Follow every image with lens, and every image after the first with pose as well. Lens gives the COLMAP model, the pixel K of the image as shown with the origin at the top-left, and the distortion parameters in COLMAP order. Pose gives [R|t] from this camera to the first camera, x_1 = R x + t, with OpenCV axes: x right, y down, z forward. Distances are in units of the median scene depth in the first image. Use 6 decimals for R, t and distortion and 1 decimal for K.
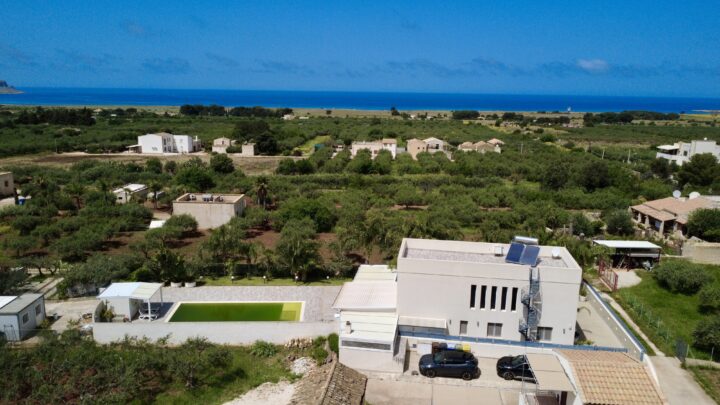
lens RADIAL K [[521.6, 0, 360.0], [0, 521.6, 202.5], [0, 0, 1]] dist [-0.004495, -0.000912]
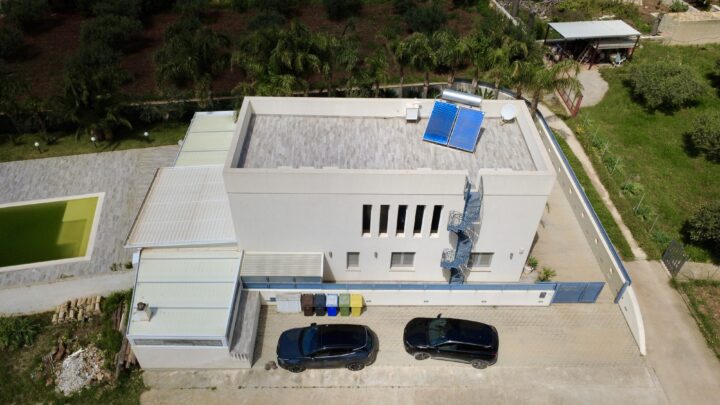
lens RADIAL K [[521.6, 0, 360.0], [0, 521.6, 202.5], [0, 0, 1]] dist [-0.004495, -0.000912]
pose [[0.986781, -0.104947, 0.123484, 0.137368], [0.027613, 0.859728, 0.510005, -0.125546], [-0.159687, -0.499854, 0.851262, 0.509808]]
